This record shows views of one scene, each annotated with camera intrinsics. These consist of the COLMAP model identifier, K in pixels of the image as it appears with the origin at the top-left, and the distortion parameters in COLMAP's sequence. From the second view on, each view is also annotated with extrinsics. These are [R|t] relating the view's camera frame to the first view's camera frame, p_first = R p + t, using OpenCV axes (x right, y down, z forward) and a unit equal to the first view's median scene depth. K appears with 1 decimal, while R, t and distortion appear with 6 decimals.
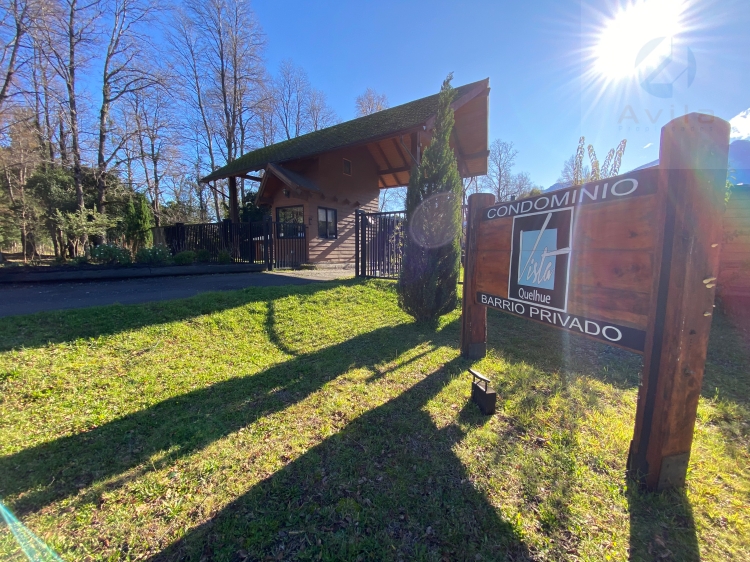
lens RADIAL K [[304.2, 0, 377.2], [0, 304.2, 280.7], [0, 0, 1]] dist [-0.010133, -0.007762]
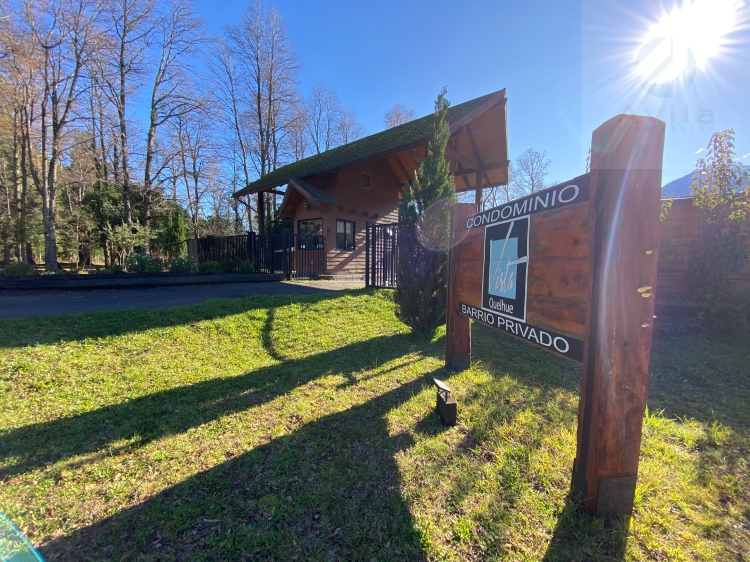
lens RADIAL K [[304.2, 0, 377.9], [0, 304.2, 279.7], [0, 0, 1]] dist [-0.010133, -0.007762]
pose [[0.995488, 0.007832, -0.094559, 0.196832], [-0.011682, 0.999122, -0.040224, 0.009186], [0.094161, 0.041147, 0.994706, -0.016955]]
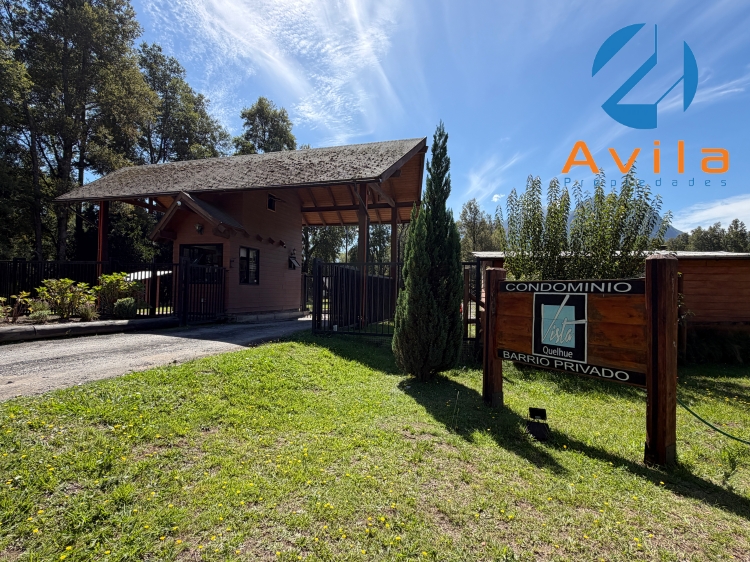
lens RADIAL K [[369.6, 0, 380.3], [0, 369.6, 283.3], [0, 0, 1]] dist [-0.000892, 0.000536]
pose [[0.942873, 0.011277, 0.332961, -0.761322], [0.026540, 0.993708, -0.108810, -0.094141], [-0.332094, 0.111431, 0.936641, -0.329407]]
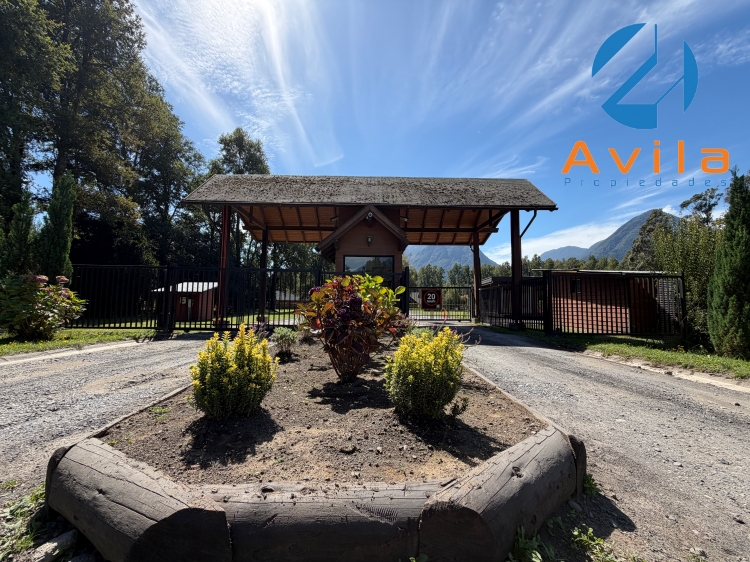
lens RADIAL K [[302.0, 0, 368.6], [0, 302.0, 286.3], [0, 0, 1]] dist [0.004698, 0.000174]
pose [[0.791089, 0.024456, 0.611212, -4.005355], [0.071145, 0.988741, -0.131644, -0.160061], [-0.607549, 0.147627, 0.780442, 1.556844]]
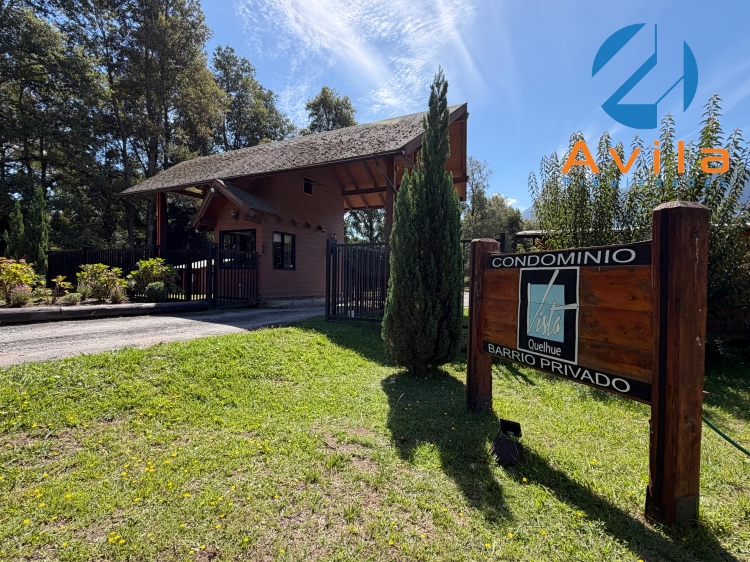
lens RADIAL K [[369.6, 0, 382.9], [0, 369.6, 284.1], [0, 0, 1]] dist [-0.000892, 0.000536]
pose [[0.989822, -0.001469, 0.142304, -0.190897], [0.012668, 0.996887, -0.077818, -0.068924], [-0.141747, 0.078828, 0.986759, -0.167588]]
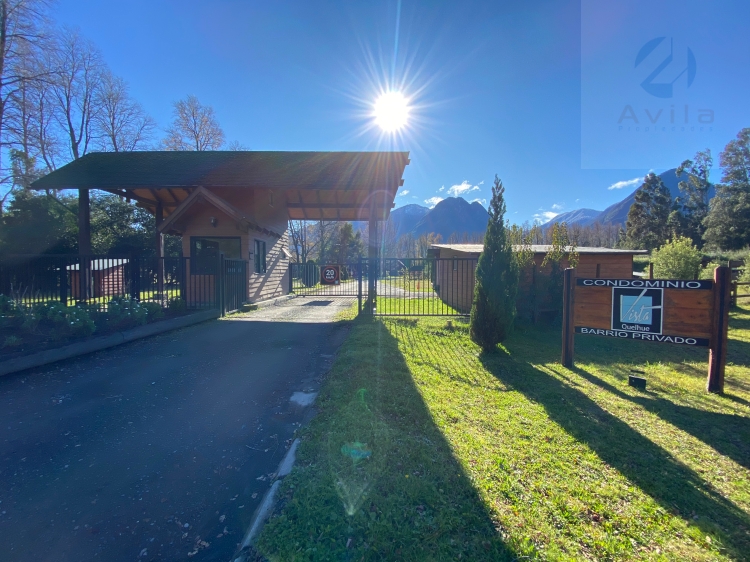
lens RADIAL K [[304.2, 0, 368.8], [0, 304.2, 278.1], [0, 0, 1]] dist [-0.010133, -0.007762]
pose [[0.817799, -0.026746, 0.574882, -1.956497], [0.065404, 0.996767, -0.046666, -0.284561], [-0.571776, 0.075763, 0.816904, 0.324100]]
